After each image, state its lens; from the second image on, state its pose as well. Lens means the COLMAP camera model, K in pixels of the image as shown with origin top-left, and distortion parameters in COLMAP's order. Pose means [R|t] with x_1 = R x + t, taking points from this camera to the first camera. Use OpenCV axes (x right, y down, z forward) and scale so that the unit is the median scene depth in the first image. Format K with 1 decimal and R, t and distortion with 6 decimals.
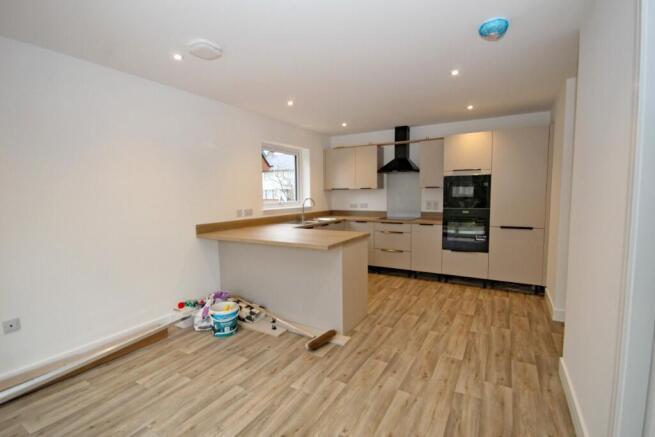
lens RADIAL K [[305.0, 0, 329.8], [0, 305.0, 220.8], [0, 0, 1]] dist [0.012709, -0.001398]
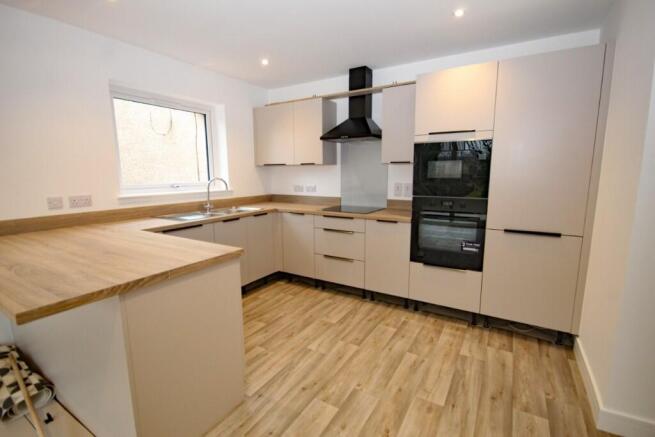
lens RADIAL K [[305.0, 0, 328.8], [0, 305.0, 217.3], [0, 0, 1]] dist [0.012709, -0.001398]
pose [[0.999631, 0.011549, -0.024599, 0.199932], [-0.009906, 0.997775, 0.065934, -0.035180], [0.025306, -0.065666, 0.997521, 0.345104]]
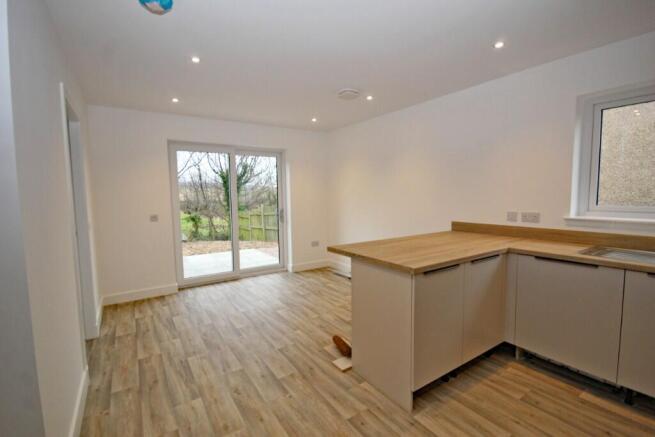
lens RADIAL K [[305.0, 0, 343.5], [0, 305.0, 250.8], [0, 0, 1]] dist [0.012709, -0.001398]
pose [[-0.427805, 0.186990, -0.884317, 0.956347], [-0.061026, 0.970159, 0.234664, -0.163635], [0.901808, 0.154357, -0.403628, 1.664453]]
